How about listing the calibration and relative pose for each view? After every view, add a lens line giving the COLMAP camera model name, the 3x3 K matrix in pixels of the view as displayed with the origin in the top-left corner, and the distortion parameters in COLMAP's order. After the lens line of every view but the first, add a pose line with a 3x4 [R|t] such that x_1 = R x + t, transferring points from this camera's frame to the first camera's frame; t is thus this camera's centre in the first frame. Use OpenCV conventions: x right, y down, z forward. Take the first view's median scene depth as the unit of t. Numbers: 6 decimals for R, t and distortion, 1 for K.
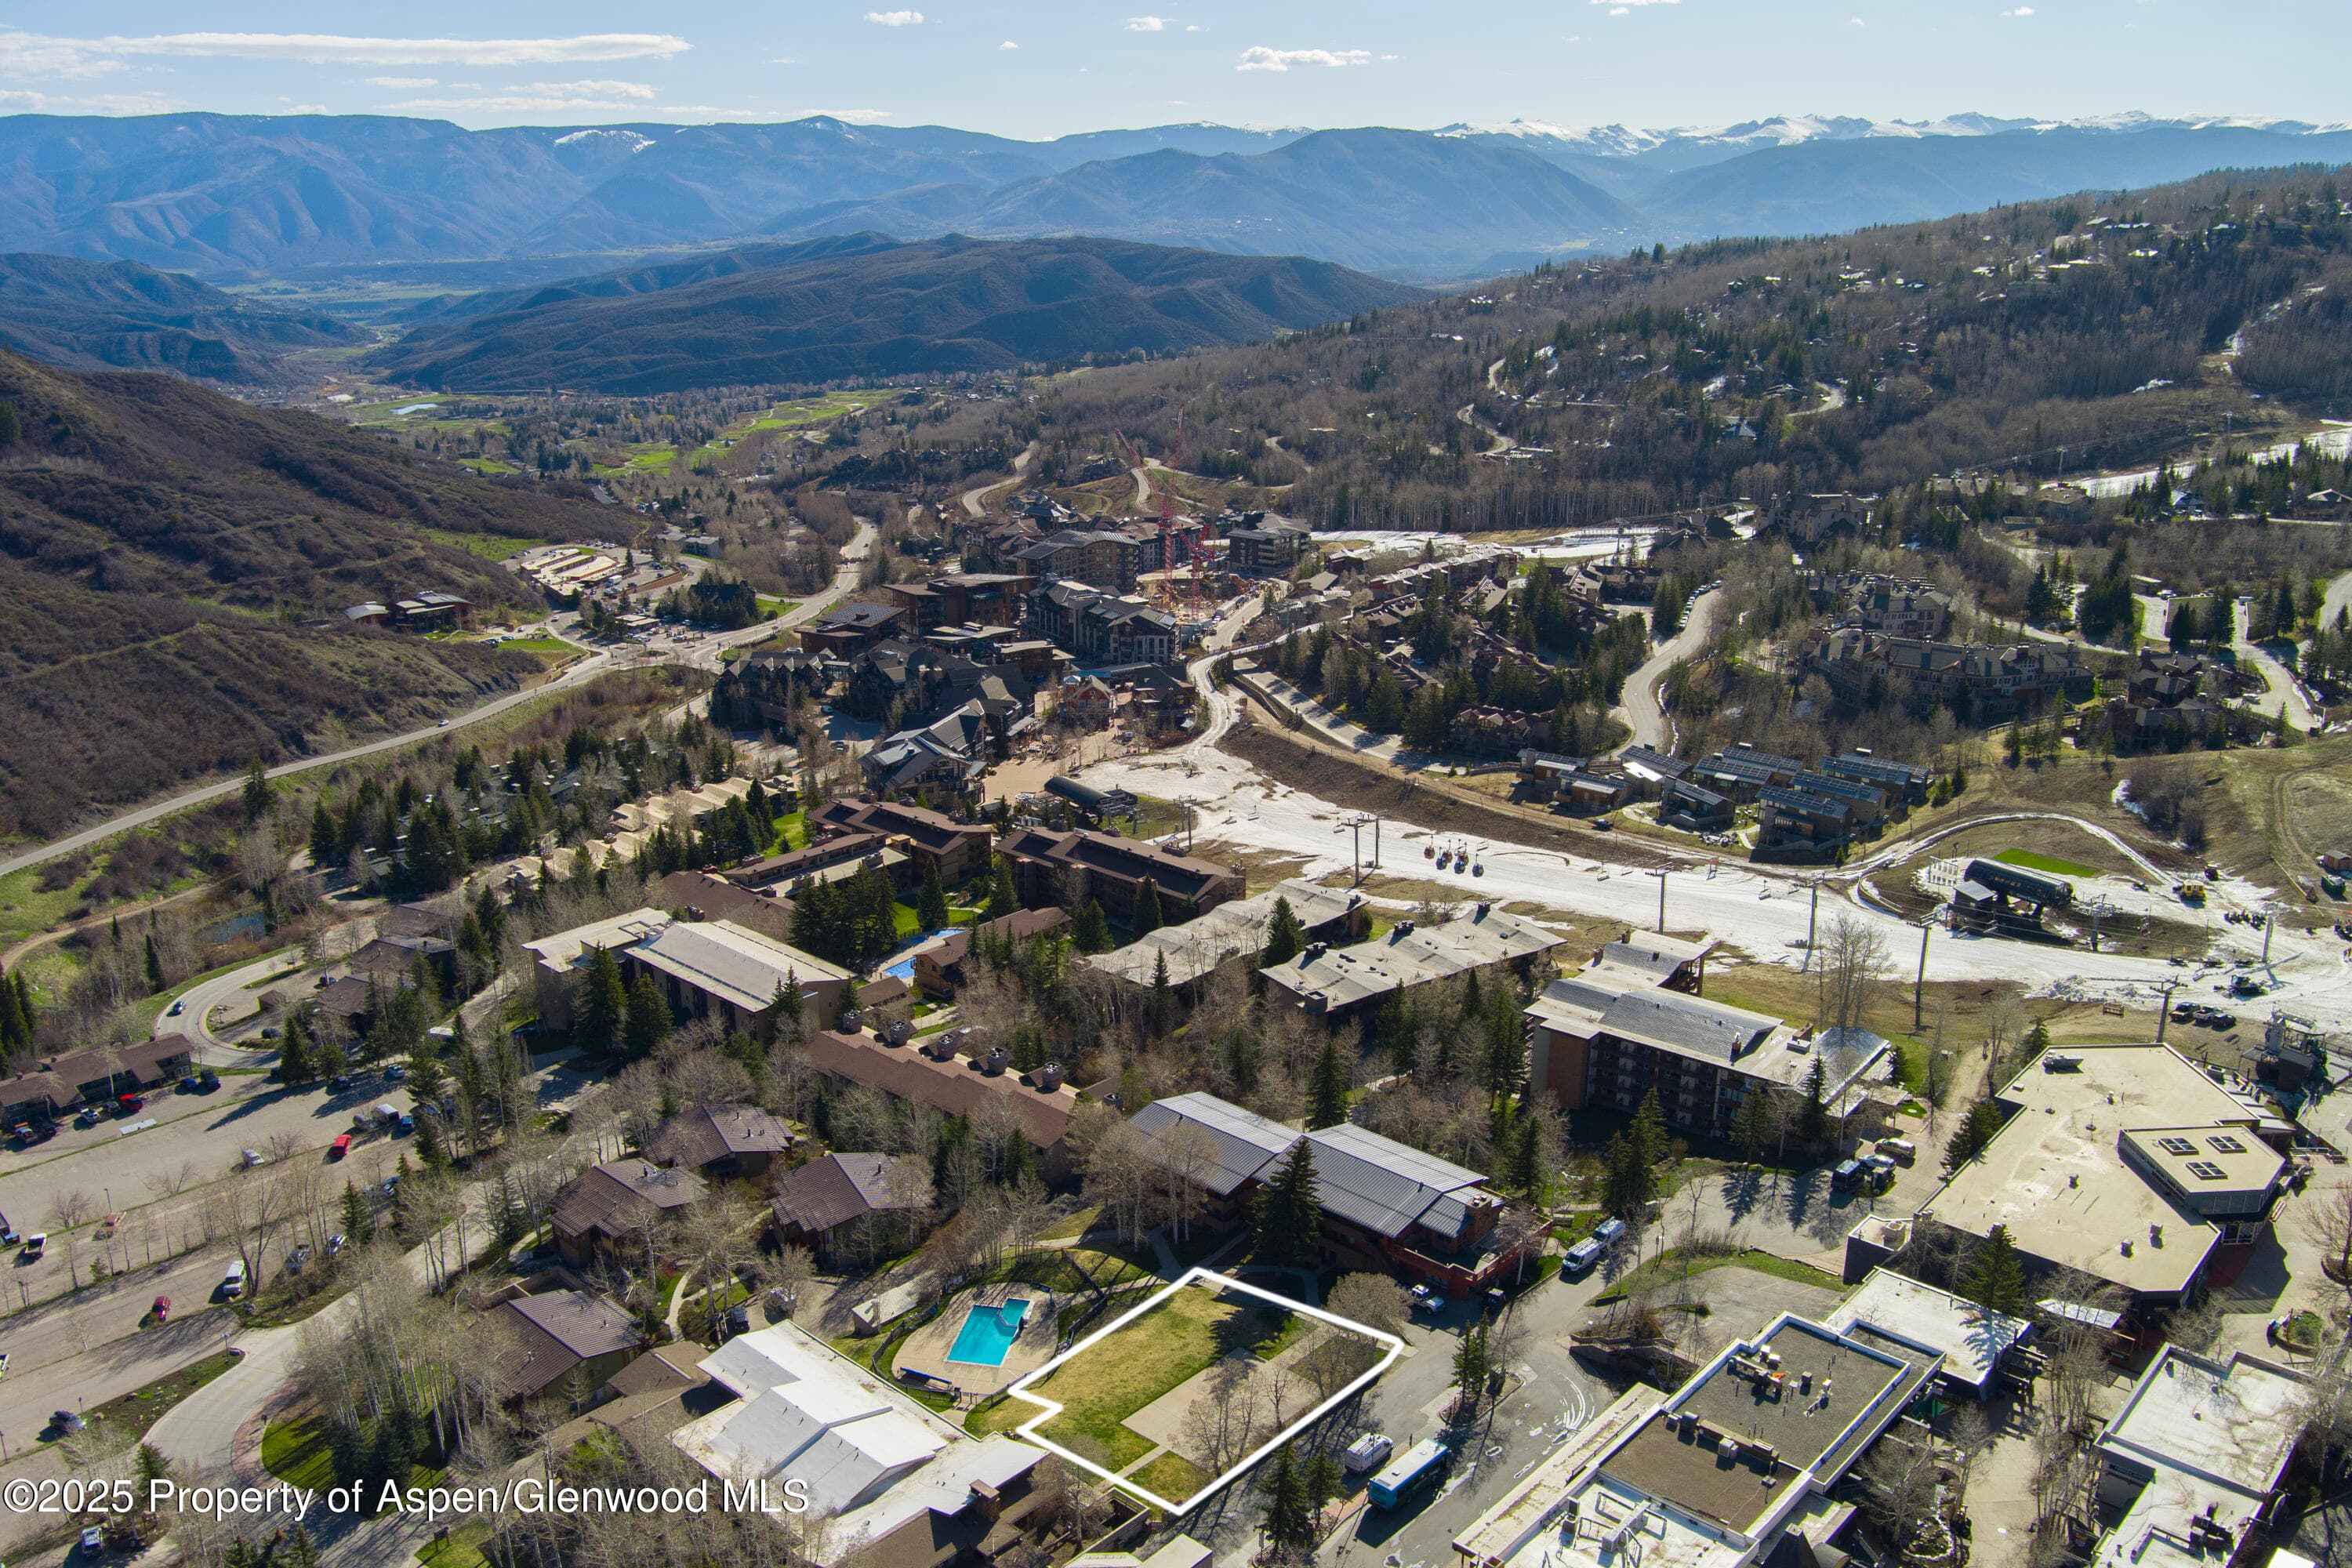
lens RADIAL K [[1887.0, 0, 1173.3], [0, 1887.0, 787.4], [0, 0, 1]] dist [-0.074181, 0.023796]
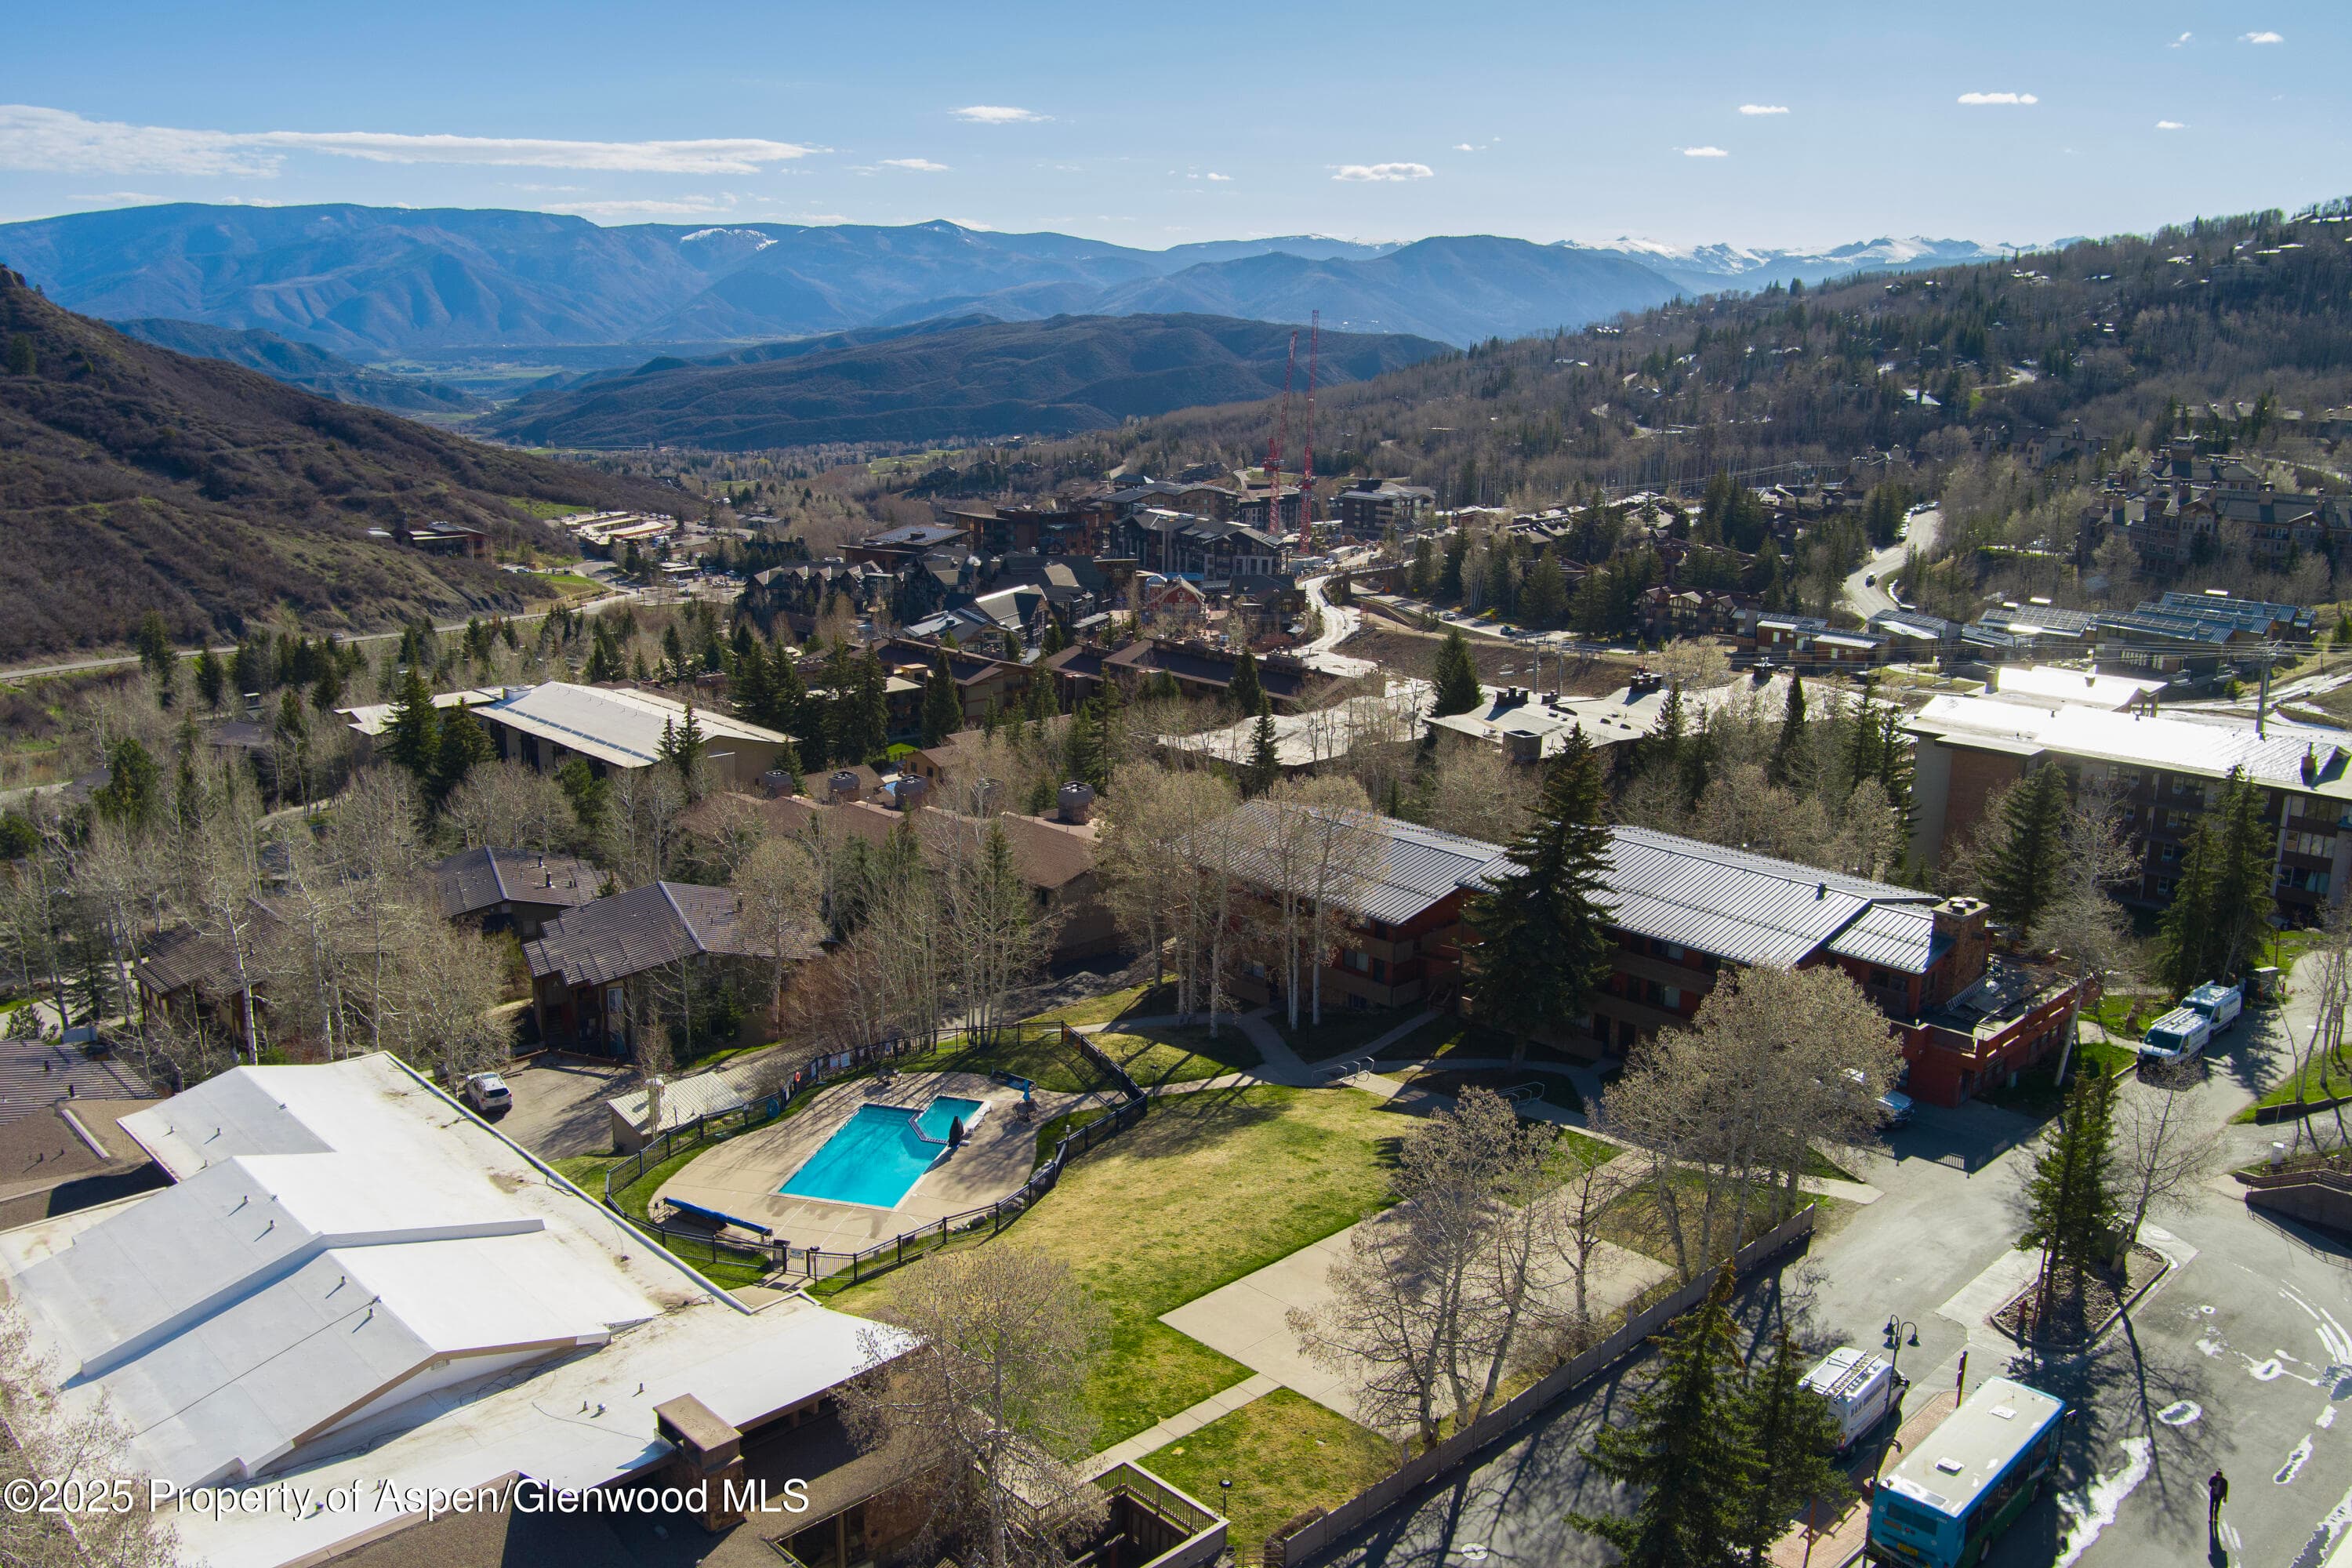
lens RADIAL K [[1887.0, 0, 1178.9], [0, 1887.0, 780.6], [0, 0, 1]] dist [-0.074181, 0.023796]
pose [[0.998474, 0.029039, -0.046974, -0.002565], [-0.031521, 0.998097, -0.052997, 0.070475], [0.045345, 0.054397, 0.997489, 0.171589]]
